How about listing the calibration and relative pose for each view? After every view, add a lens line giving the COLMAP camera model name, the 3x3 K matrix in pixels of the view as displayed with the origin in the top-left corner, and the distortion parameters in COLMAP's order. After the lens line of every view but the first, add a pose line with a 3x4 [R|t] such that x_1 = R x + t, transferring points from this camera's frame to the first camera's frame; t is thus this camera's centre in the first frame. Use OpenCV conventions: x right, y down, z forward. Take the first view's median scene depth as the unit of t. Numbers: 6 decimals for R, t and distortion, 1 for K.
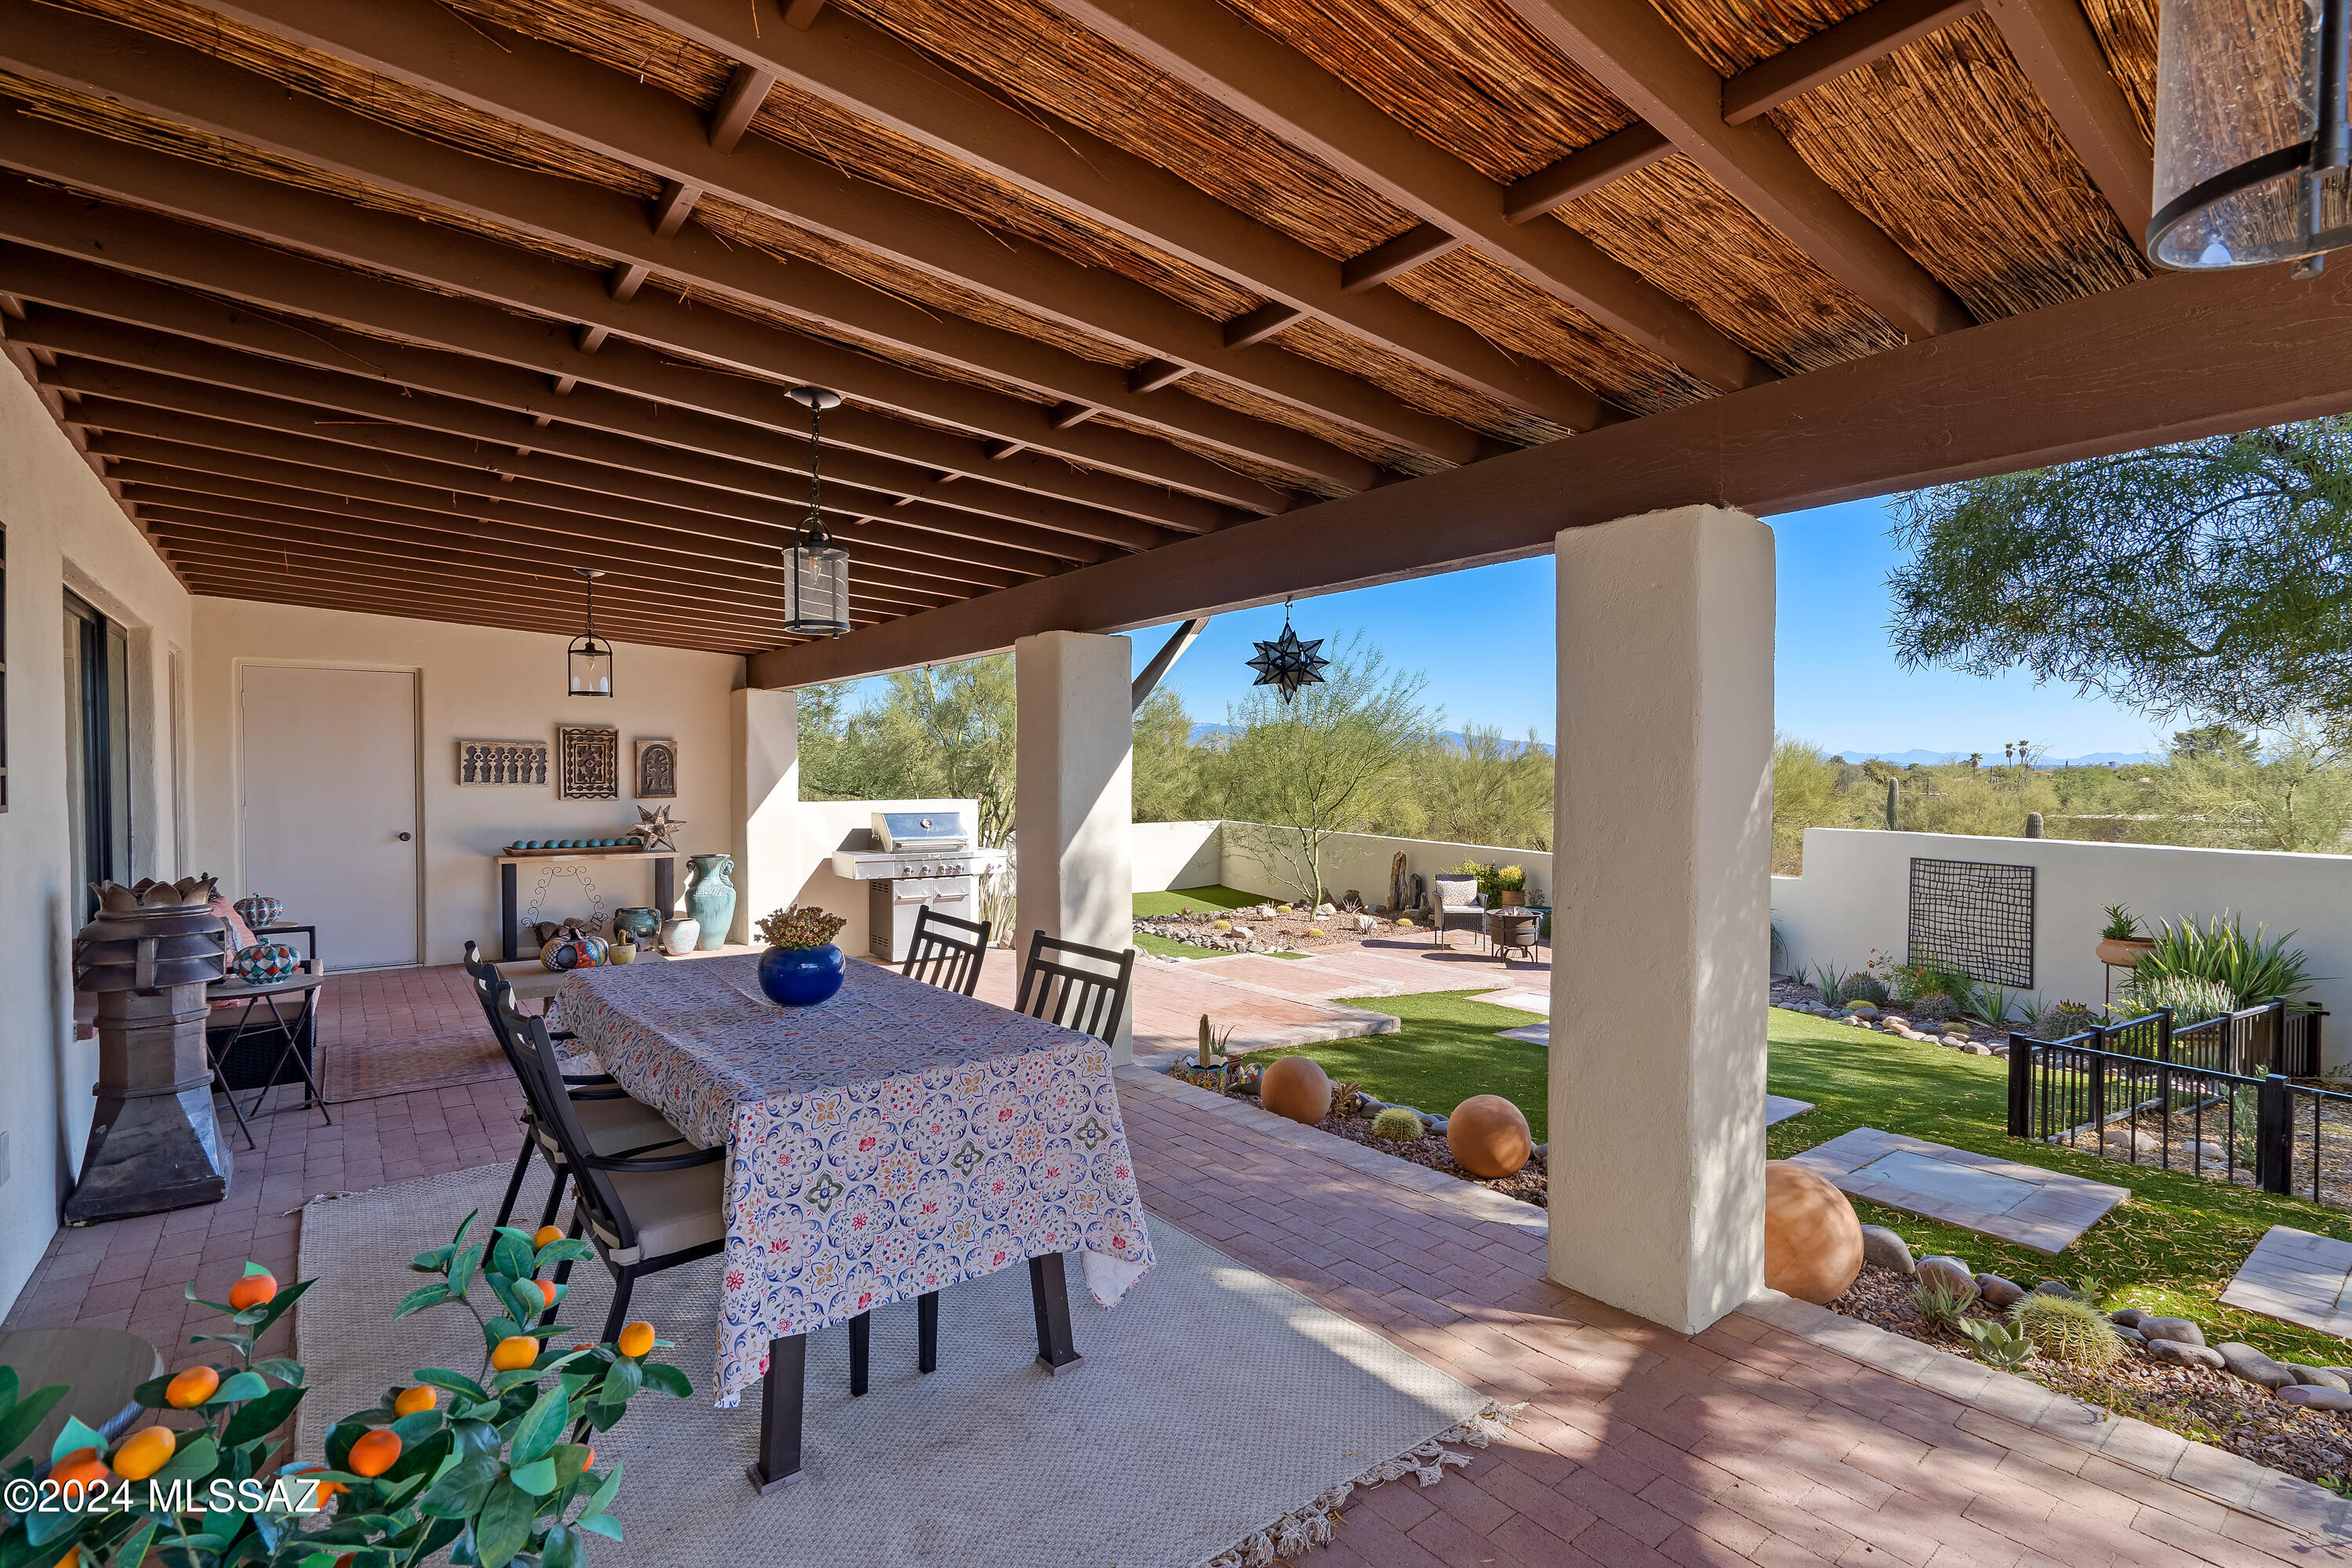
lens RADIAL K [[1083.7, 0, 1178.3], [0, 1083.7, 779.4], [0, 0, 1]] dist [-0.003255, 0.000520]
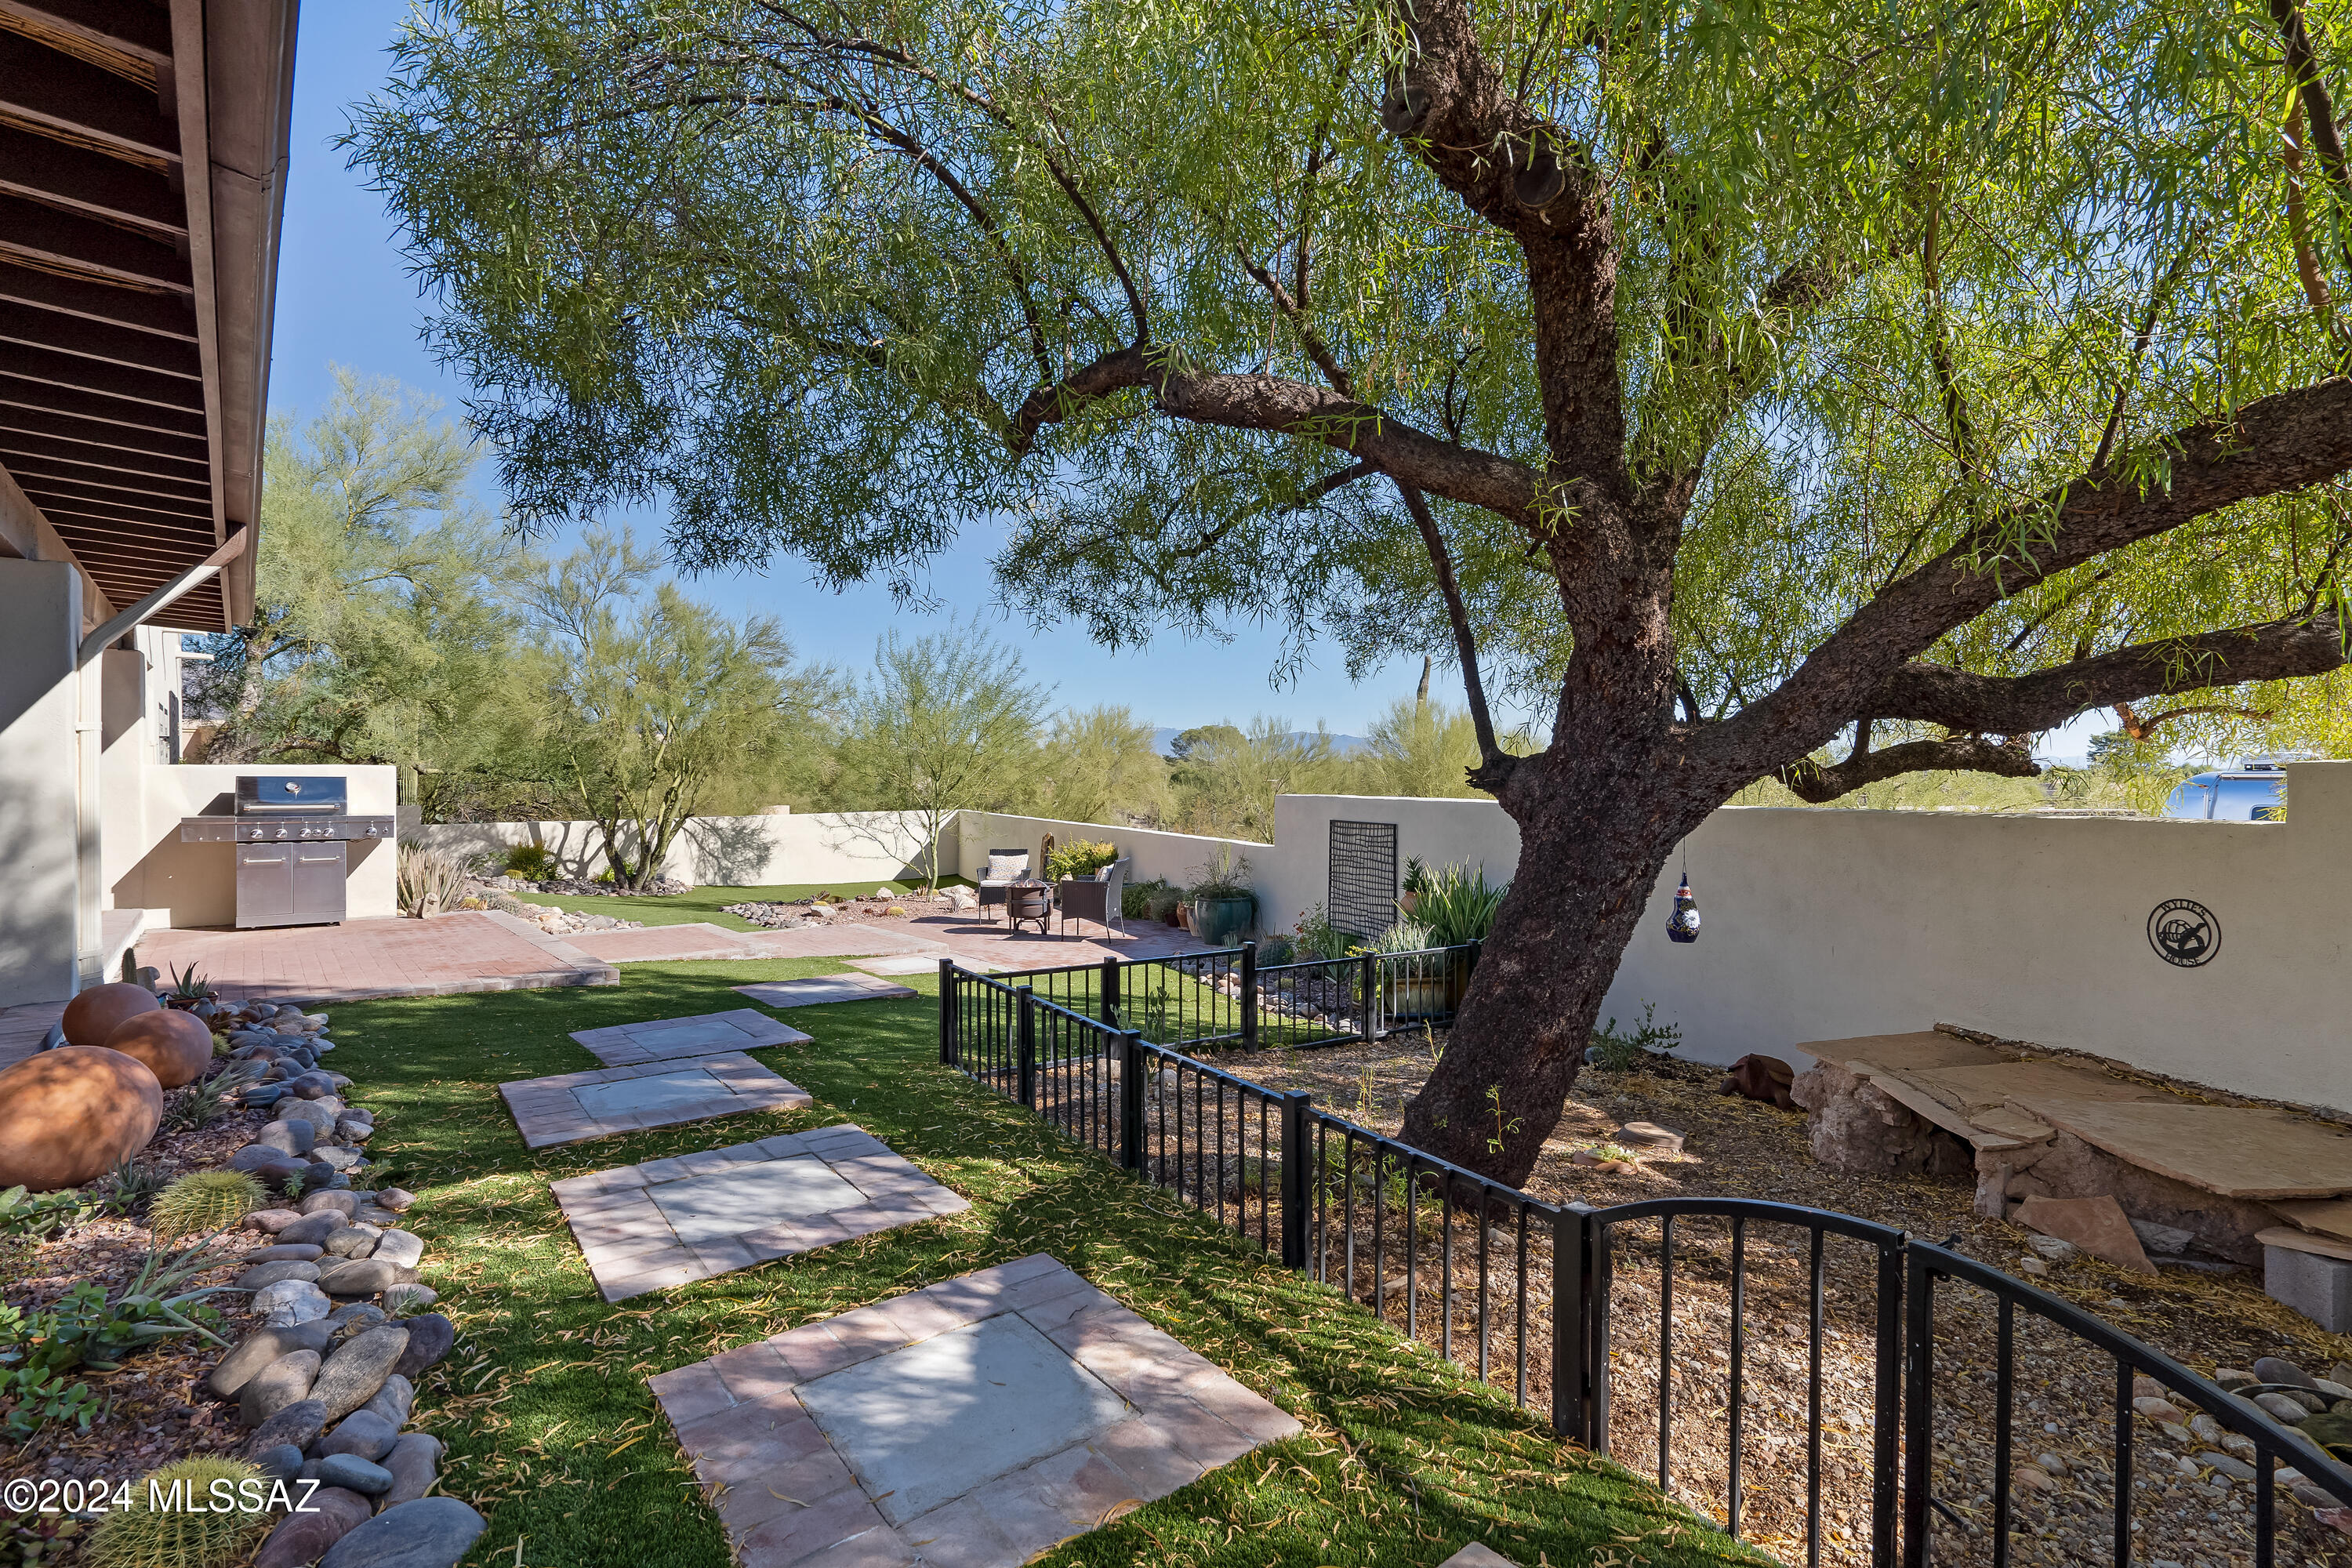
lens RADIAL K [[1083.7, 0, 1178.3], [0, 1083.7, 779.4], [0, 0, 1]] dist [-0.003255, 0.000520]
pose [[0.999139, -0.005308, 0.041139, 0.381300], [0.005565, 0.999966, -0.006132, 0.030594], [-0.041105, 0.006355, 0.999135, -0.005329]]
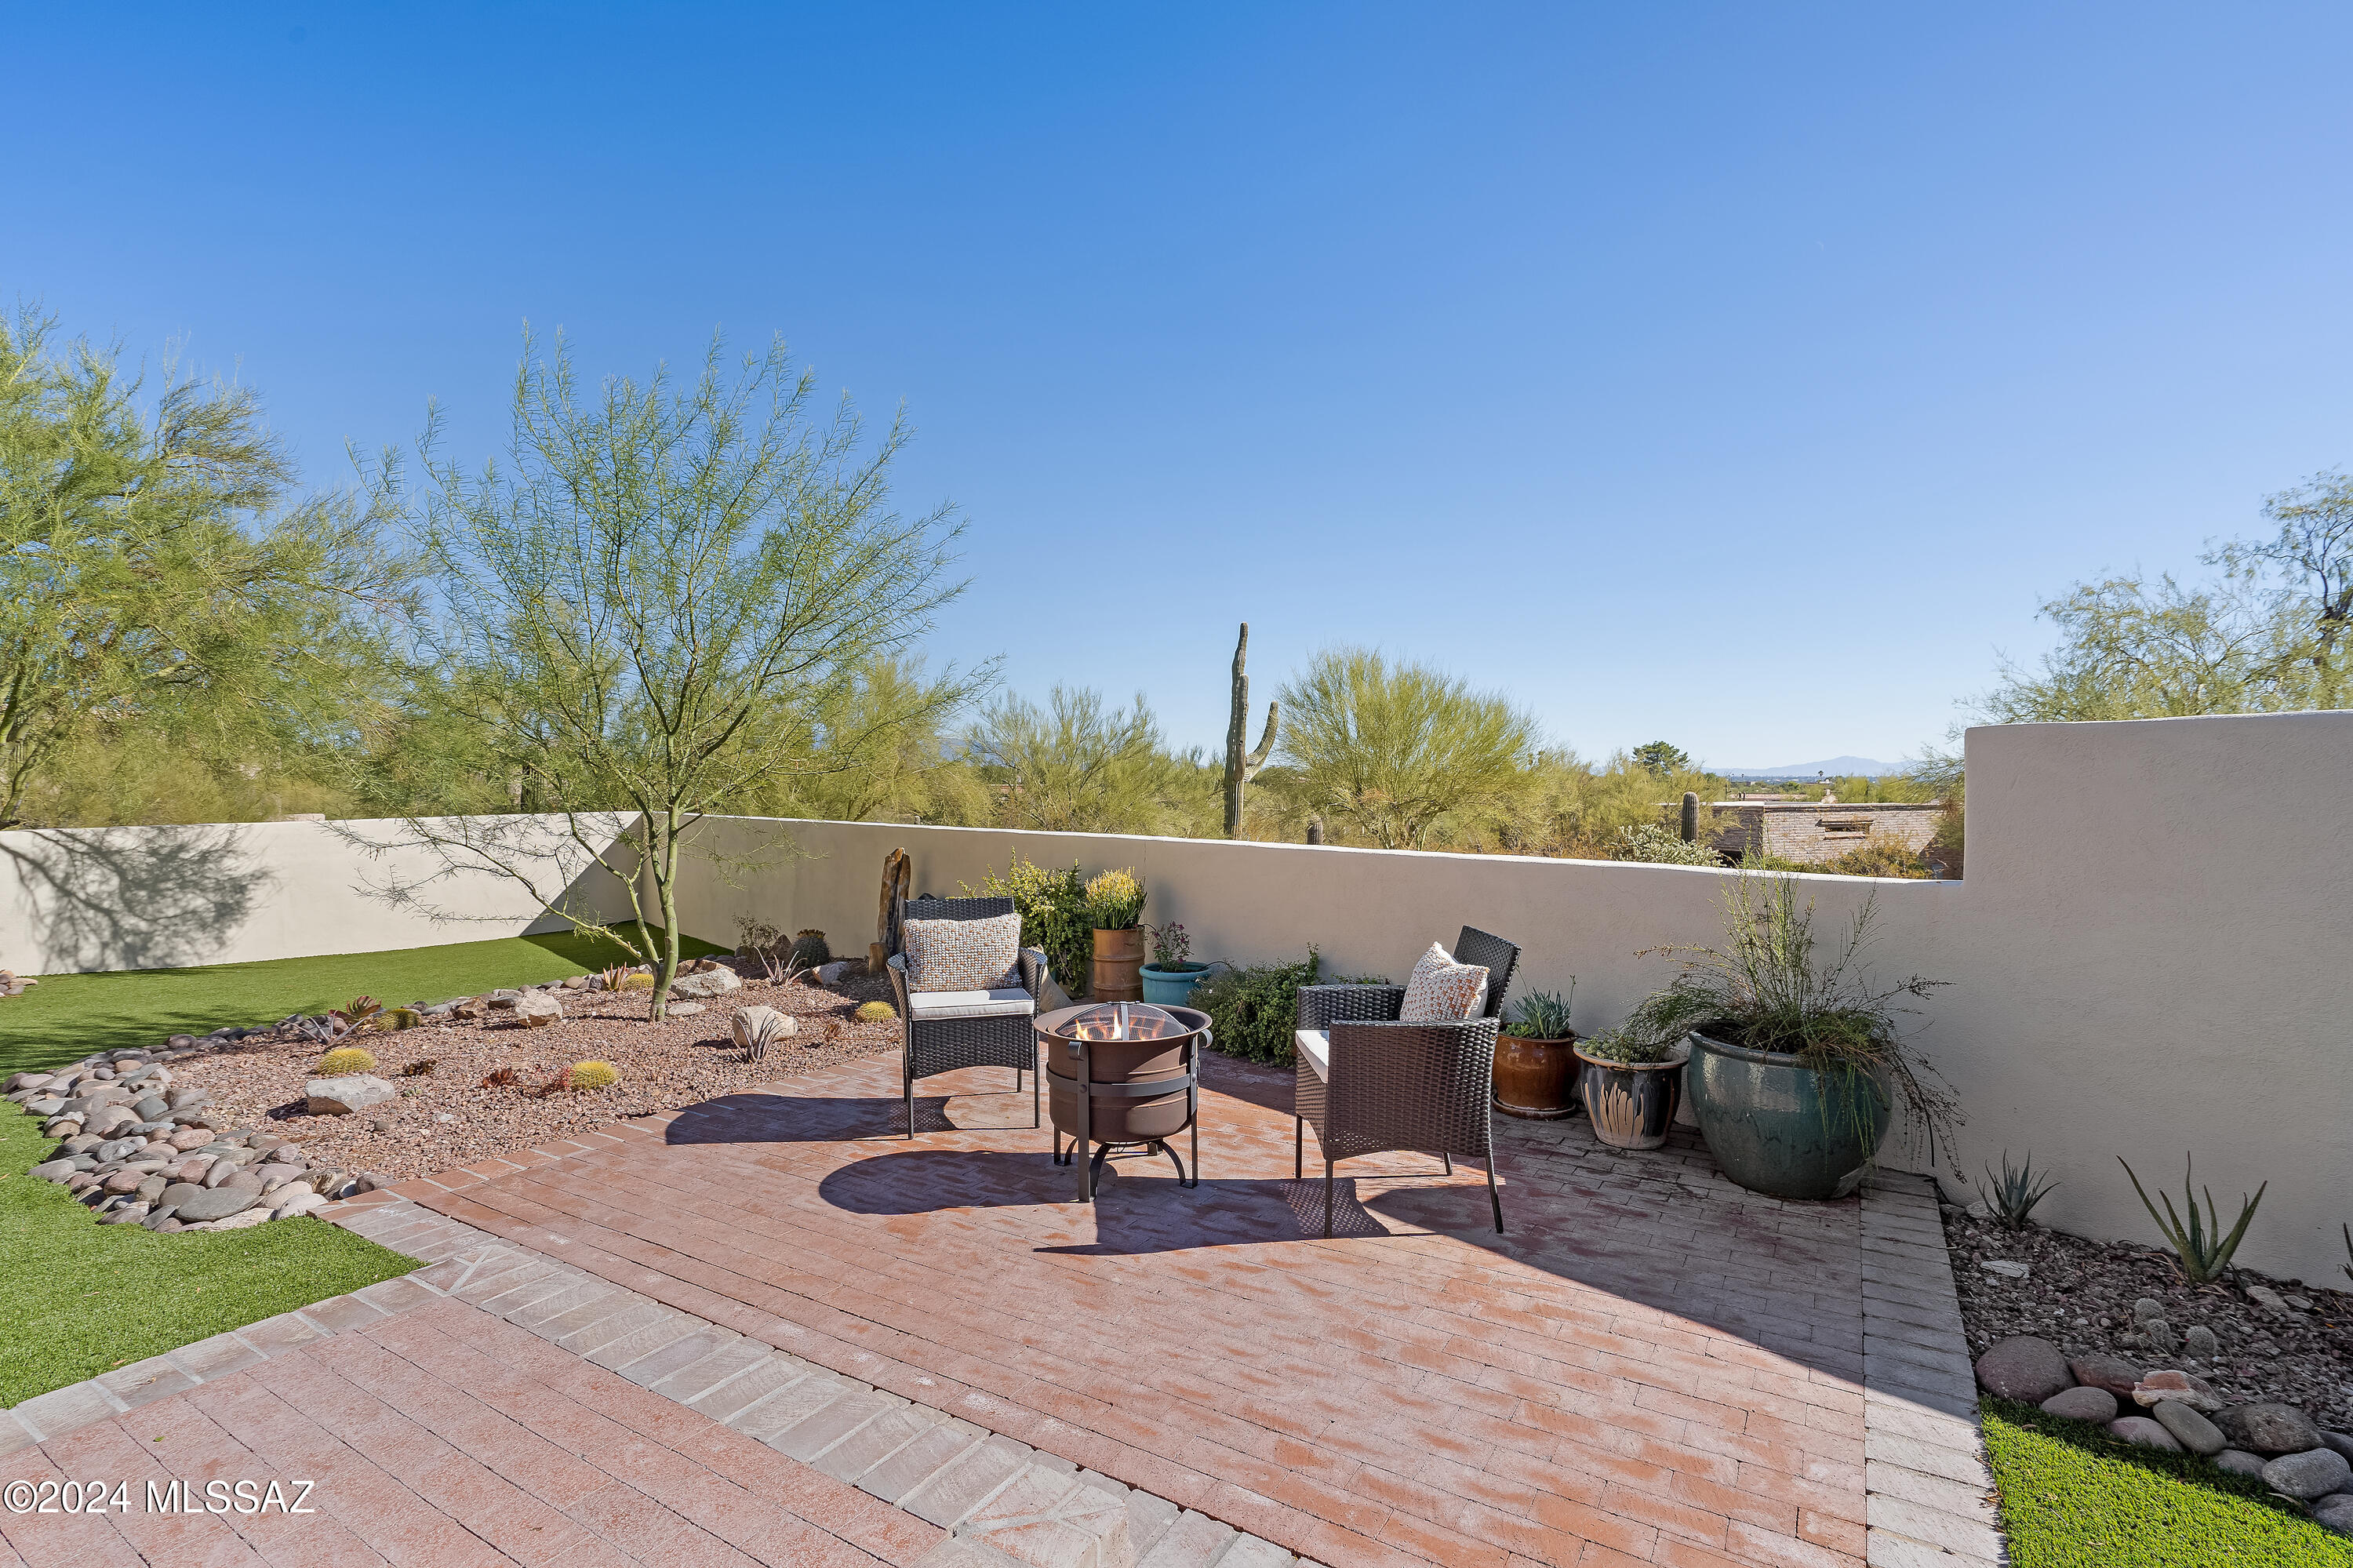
lens RADIAL K [[1084.2, 0, 1178.8], [0, 1084.2, 779.4], [0, 0, 1]] dist [-0.003255, 0.000520]
pose [[0.937151, -0.002887, 0.348913, 0.203432], [0.007667, 0.999895, -0.012320, 0.054785], [-0.348841, 0.014221, 0.937074, 0.657557]]
